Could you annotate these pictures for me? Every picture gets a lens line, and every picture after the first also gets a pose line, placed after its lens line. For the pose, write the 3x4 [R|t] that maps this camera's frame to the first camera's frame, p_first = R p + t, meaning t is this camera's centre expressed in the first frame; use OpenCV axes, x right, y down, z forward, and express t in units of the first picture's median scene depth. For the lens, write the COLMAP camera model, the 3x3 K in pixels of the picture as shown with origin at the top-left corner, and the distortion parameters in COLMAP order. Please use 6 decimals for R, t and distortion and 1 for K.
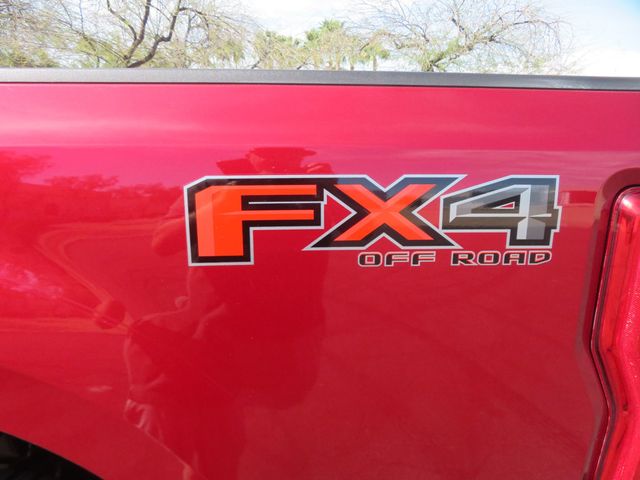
lens RADIAL K [[452.2, 0, 316.0], [0, 452.2, 246.6], [0, 0, 1]] dist [-0.035913, 0.028731]
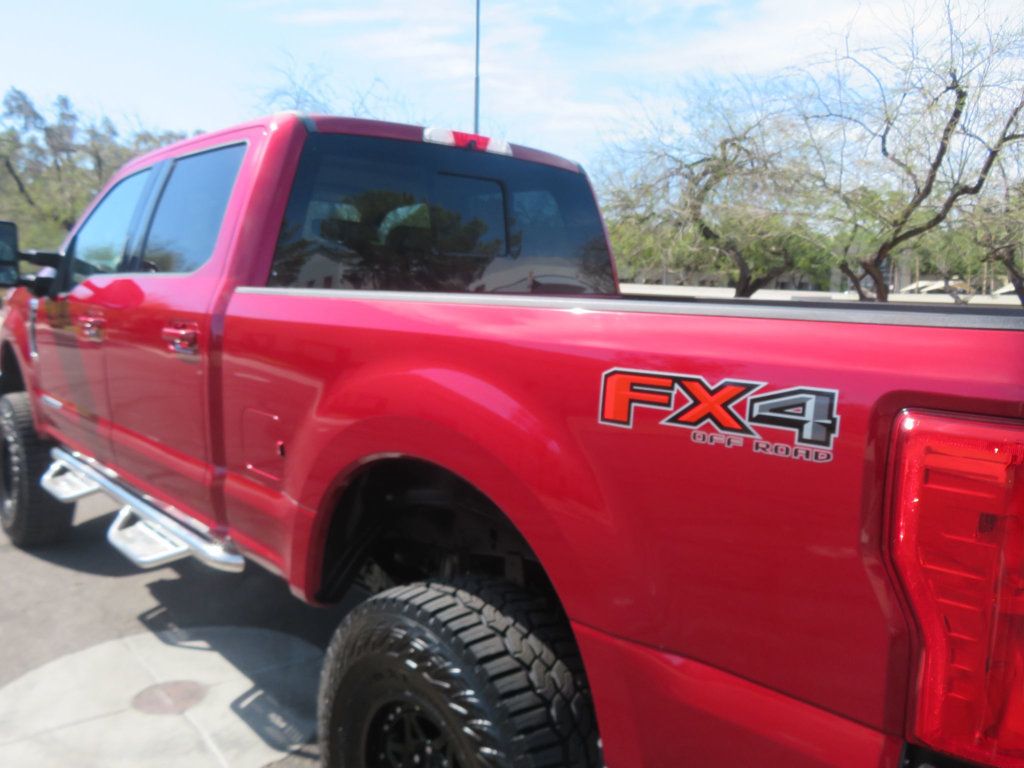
lens RADIAL K [[801.3, 0, 535.5], [0, 801.3, 391.6], [0, 0, 1]] dist [0.000488, -0.017350]
pose [[0.681917, 0.097111, -0.724954, 1.565236], [-0.228851, 0.969711, -0.085368, 0.221878], [0.694706, 0.224121, 0.683487, -1.077576]]
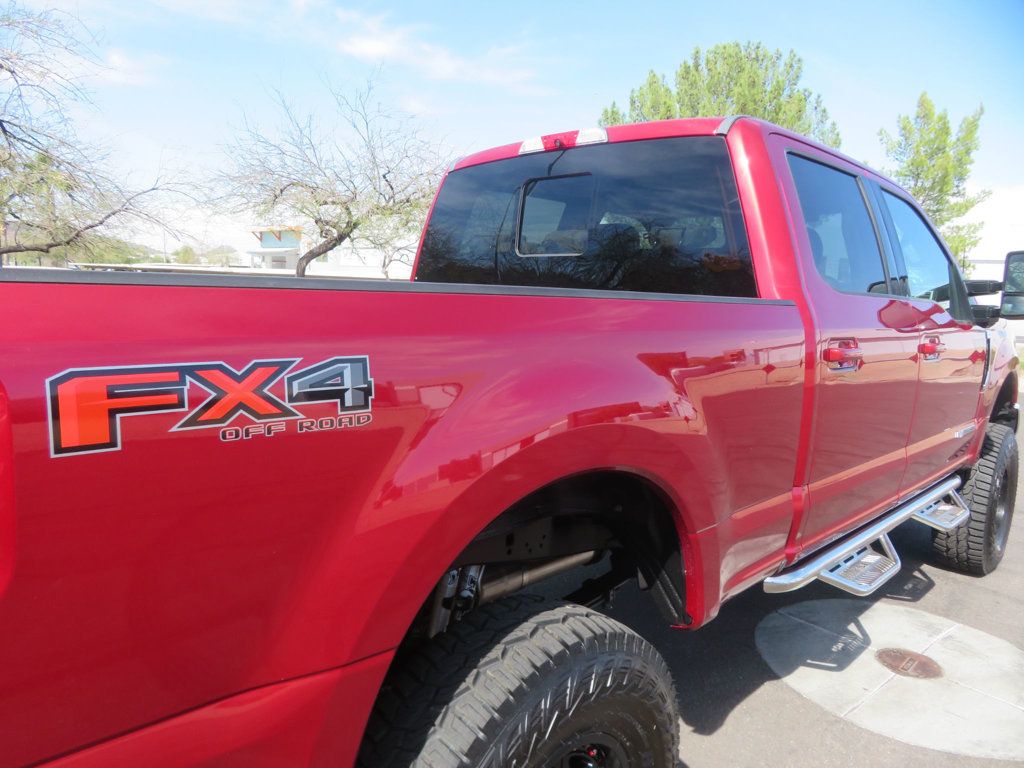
lens RADIAL K [[723.5, 0, 524.9], [0, 723.5, 388.4], [0, 0, 1]] dist [-0.035913, 0.028731]
pose [[0.749799, -0.066463, 0.658319, -0.519986], [0.151639, 0.985722, -0.073195, 0.162423], [-0.644055, 0.154708, 0.749172, -0.874491]]
